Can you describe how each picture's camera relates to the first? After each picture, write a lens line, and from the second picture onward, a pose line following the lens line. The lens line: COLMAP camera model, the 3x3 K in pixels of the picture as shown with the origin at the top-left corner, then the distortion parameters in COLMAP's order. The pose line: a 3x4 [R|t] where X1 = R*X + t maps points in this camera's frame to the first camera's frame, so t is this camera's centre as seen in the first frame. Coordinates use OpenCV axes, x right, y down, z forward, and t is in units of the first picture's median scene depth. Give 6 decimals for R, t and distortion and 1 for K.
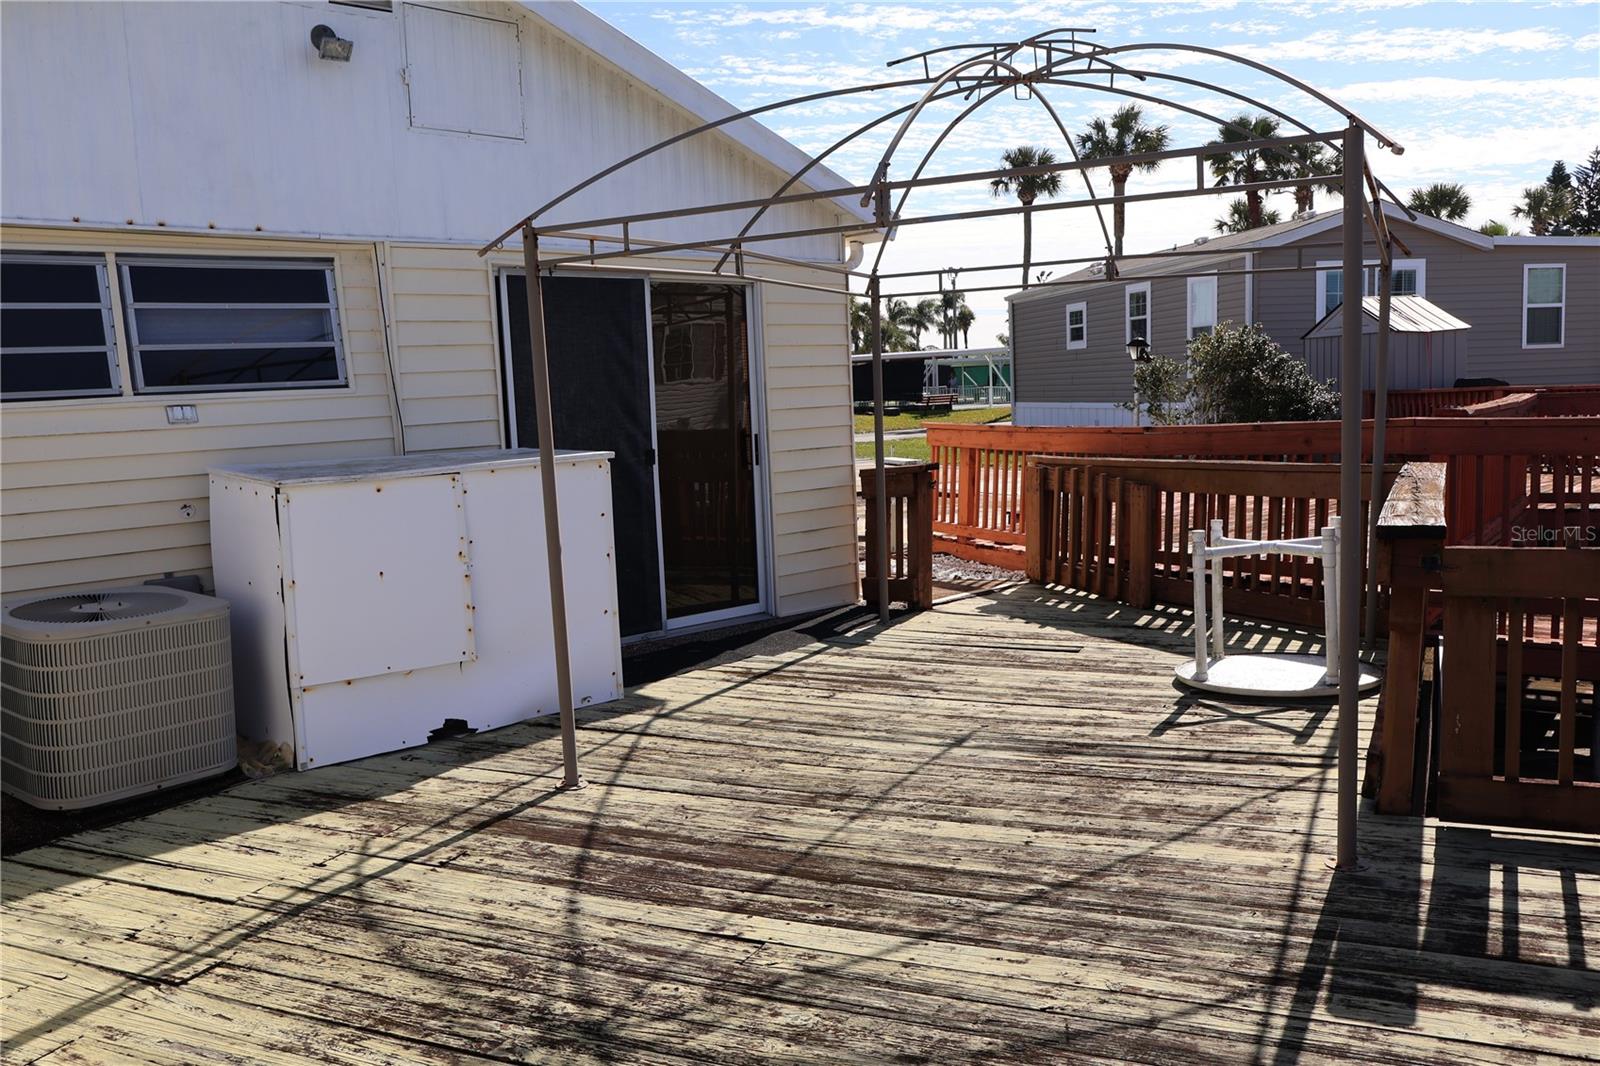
lens RADIAL K [[1335.5, 0, 800.0], [0, 1335.5, 533.0], [0, 0, 1]] dist [0.003556, 0.003141]
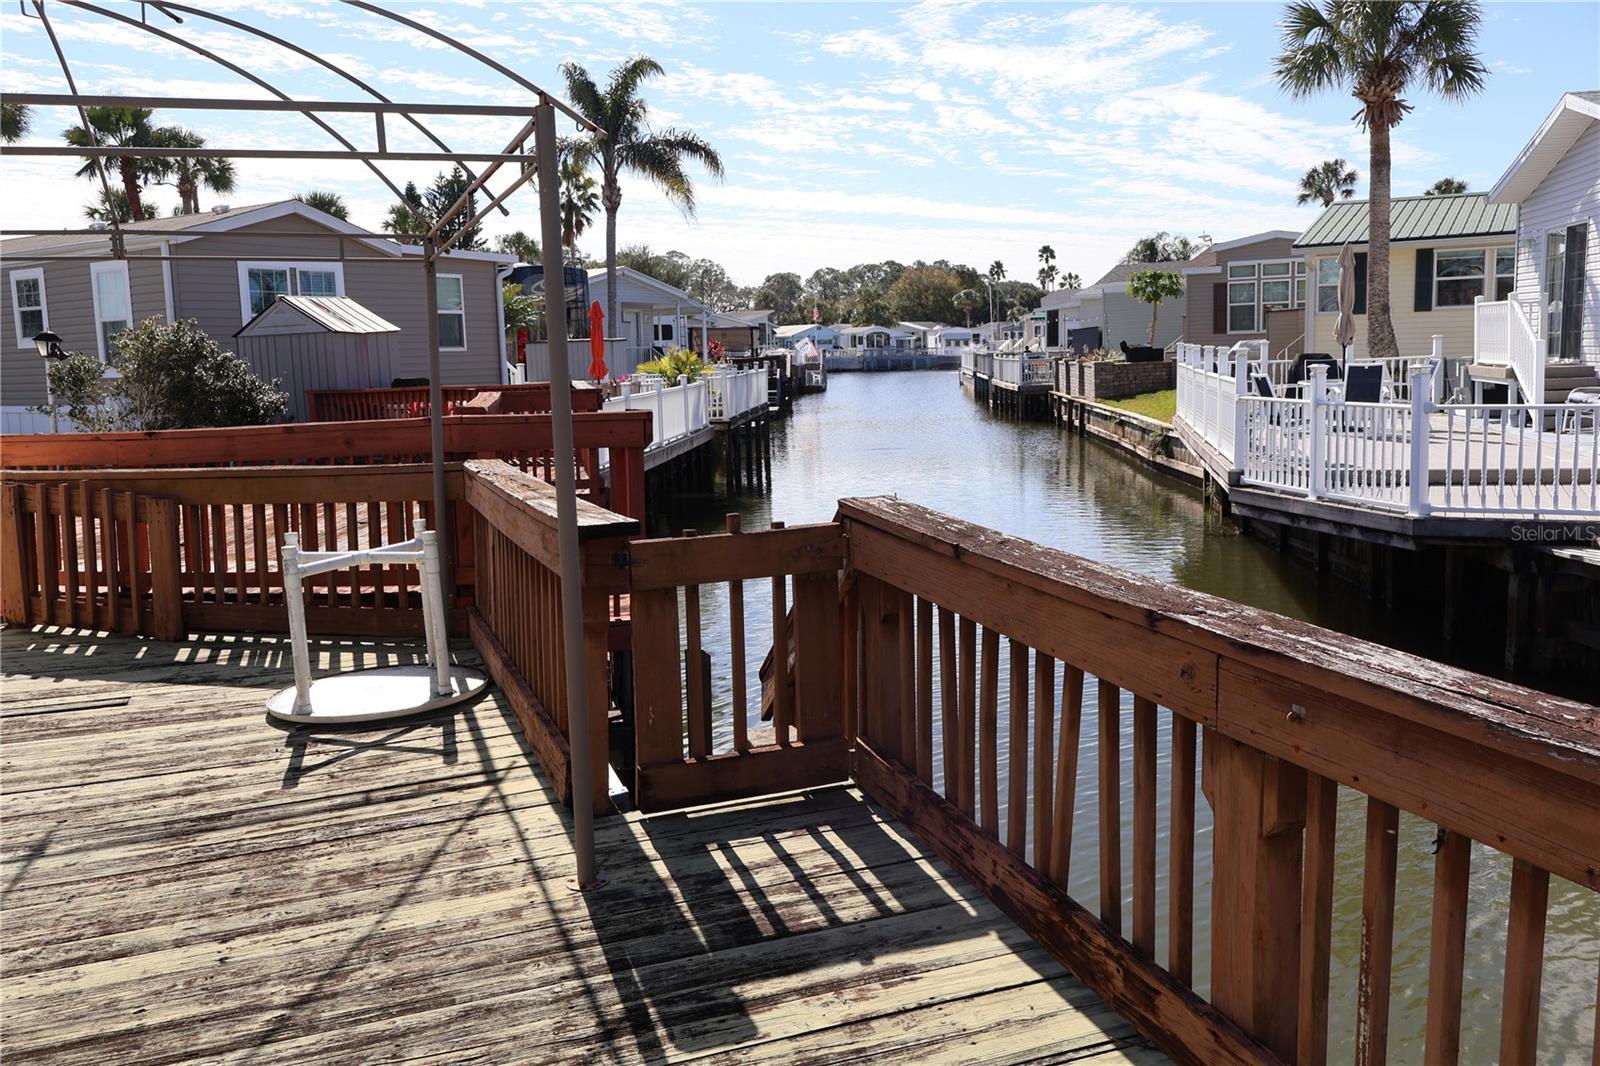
lens RADIAL K [[1335.5, 0, 800.0], [0, 1335.5, 533.0], [0, 0, 1]] dist [0.003556, 0.003141]
pose [[0.706492, -0.079785, 0.703209, -0.096935], [0.080290, 0.996246, 0.032368, -0.013898], [-0.703152, 0.033593, 0.710246, 0.149077]]
